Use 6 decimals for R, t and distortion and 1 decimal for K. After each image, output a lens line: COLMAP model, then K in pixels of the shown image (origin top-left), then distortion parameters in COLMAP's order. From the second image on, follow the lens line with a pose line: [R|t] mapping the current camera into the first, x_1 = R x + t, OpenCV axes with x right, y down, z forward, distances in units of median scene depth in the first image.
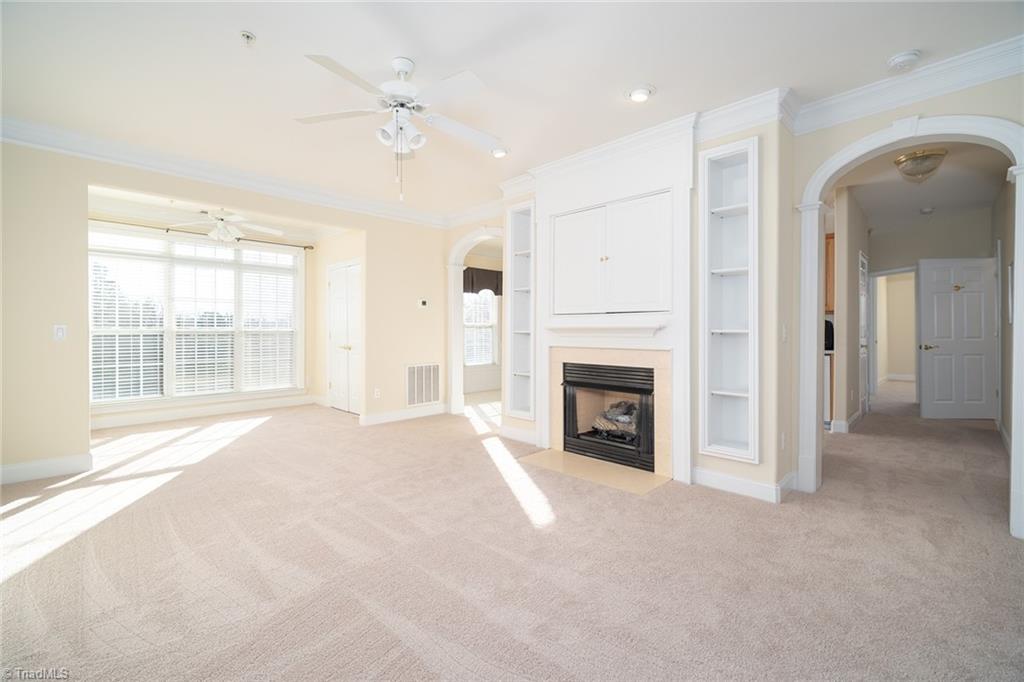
lens RADIAL K [[446.9, 0, 512.5], [0, 446.9, 331.1], [0, 0, 1]] dist [0.002869, 0.001040]
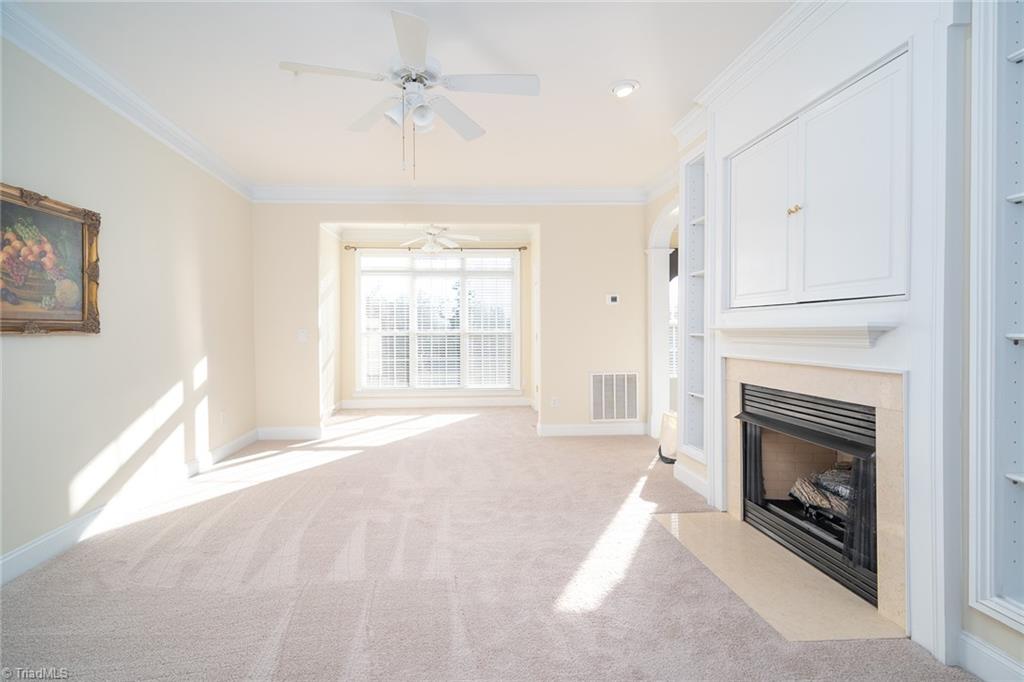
lens RADIAL K [[477.4, 0, 472.4], [0, 477.4, 333.9], [0, 0, 1]] dist [0.003336, 0.002436]
pose [[0.735325, 0.000949, -0.677714, 0.294146], [0.003198, 0.999983, 0.004870, -0.004341], [0.677707, -0.005748, 0.735309, 0.235671]]
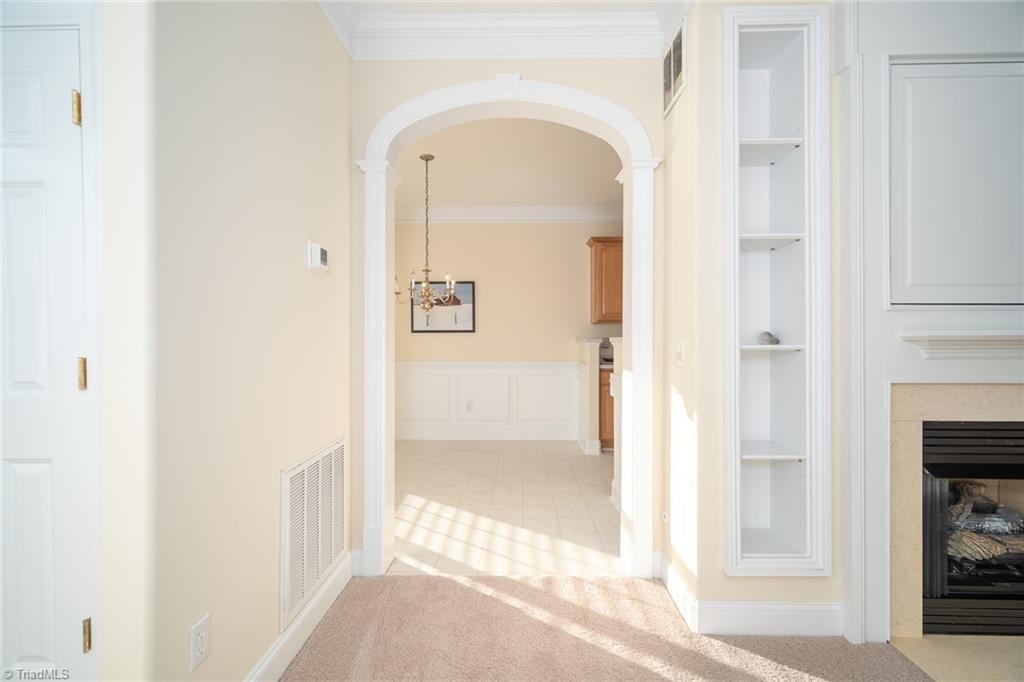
lens RADIAL K [[446.9, 0, 509.0], [0, 446.9, 341.8], [0, 0, 1]] dist [0.002869, 0.001040]
pose [[0.714874, -0.001486, 0.699252, -0.447391], [0.002527, 0.999997, -0.000459, -0.003689], [-0.699249, 0.002095, 0.714875, 0.971224]]
